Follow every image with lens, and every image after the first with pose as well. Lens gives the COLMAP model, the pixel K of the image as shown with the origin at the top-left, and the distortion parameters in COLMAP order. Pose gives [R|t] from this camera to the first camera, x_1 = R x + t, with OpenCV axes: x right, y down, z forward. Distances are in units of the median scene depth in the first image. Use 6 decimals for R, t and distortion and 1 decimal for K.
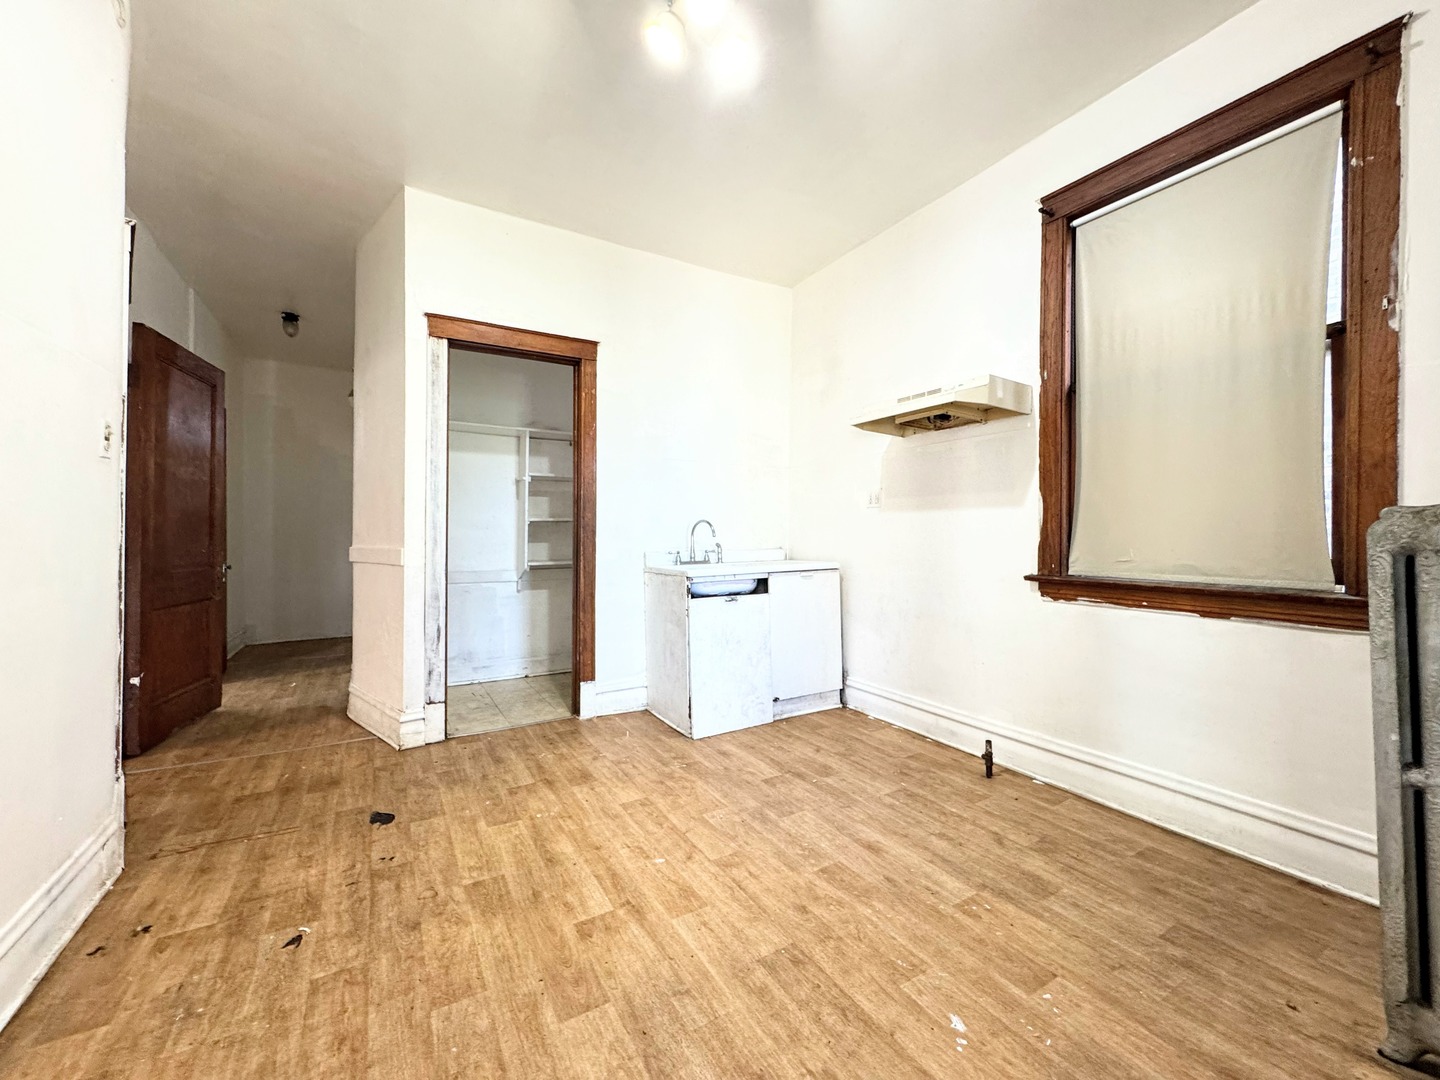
lens RADIAL K [[574.0, 0, 718.7], [0, 574.0, 538.1], [0, 0, 1]] dist [-0.006498, 0.001518]
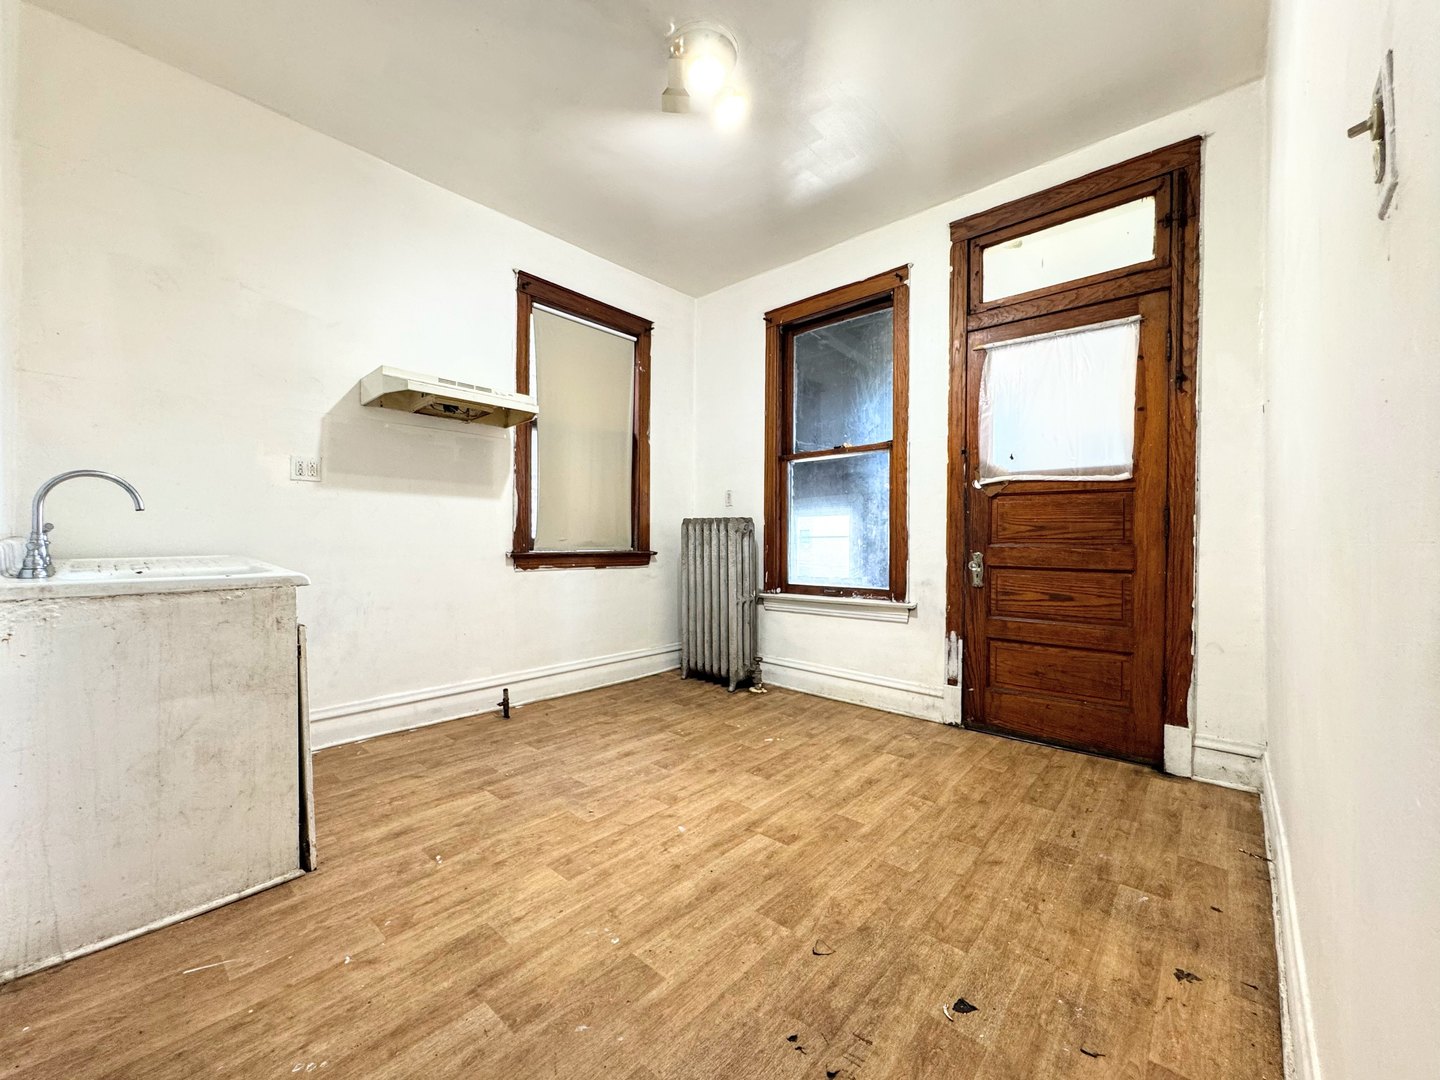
lens RADIAL K [[574.0, 0, 719.6], [0, 574.0, 540.7], [0, 0, 1]] dist [-0.006498, 0.001518]
pose [[-0.309426, -0.013630, 0.950826, -1.142209], [-0.009047, 0.999894, 0.011389, 0.023074], [-0.950881, -0.005079, -0.309516, 1.290902]]
